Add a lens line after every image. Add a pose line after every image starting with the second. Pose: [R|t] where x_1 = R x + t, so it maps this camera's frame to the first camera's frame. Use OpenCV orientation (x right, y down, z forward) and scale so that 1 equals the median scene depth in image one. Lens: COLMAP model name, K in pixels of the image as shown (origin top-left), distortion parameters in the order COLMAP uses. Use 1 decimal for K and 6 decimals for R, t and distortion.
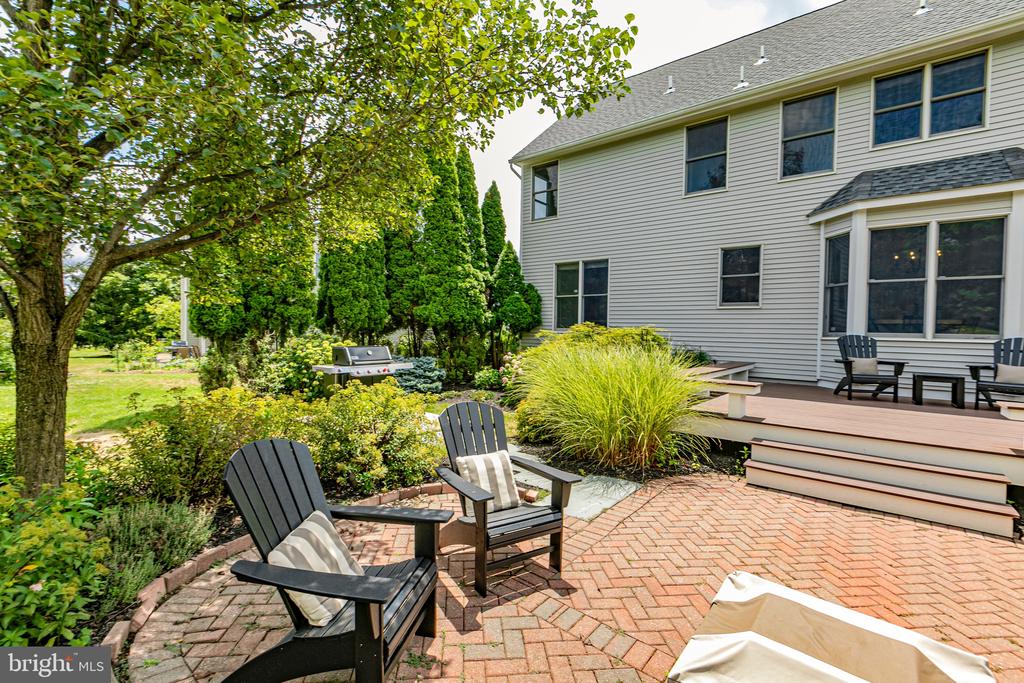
lens RADIAL K [[450.3, 0, 511.2], [0, 450.3, 336.0], [0, 0, 1]] dist [0.001585, 0.000778]
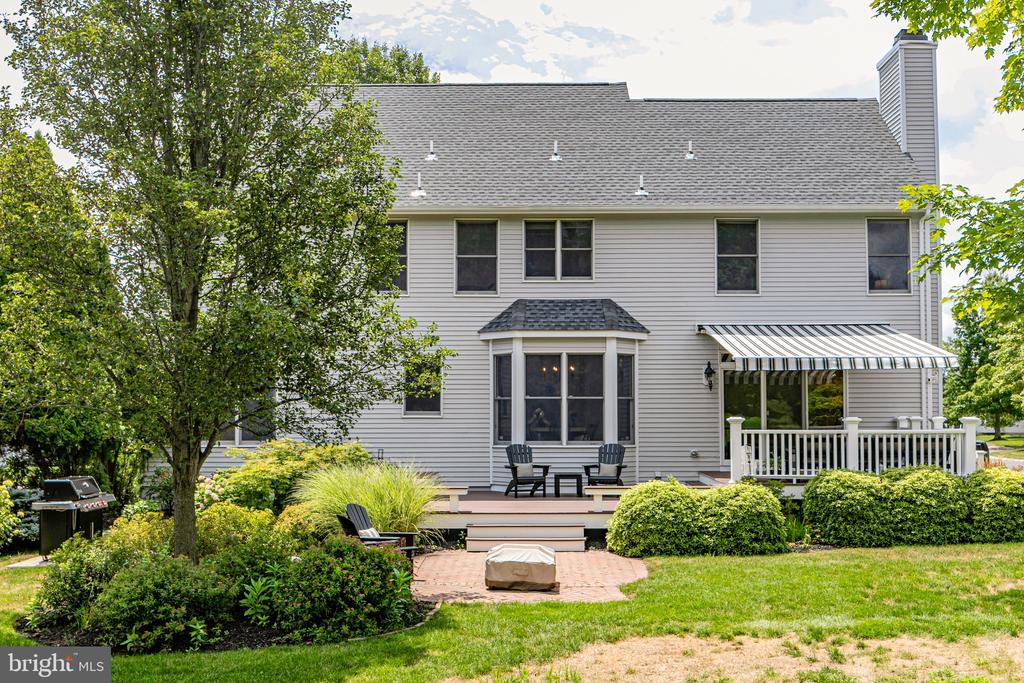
lens RADIAL K [[1707.5, 0, 512.0], [0, 1707.5, 341.5], [0, 0, 1]] dist [-0.006606, -0.064674]
pose [[0.786969, -0.008306, 0.616936, -2.020528], [0.026060, 0.999465, -0.019786, -0.183836], [-0.616441, 0.031649, 0.786765, -2.536776]]
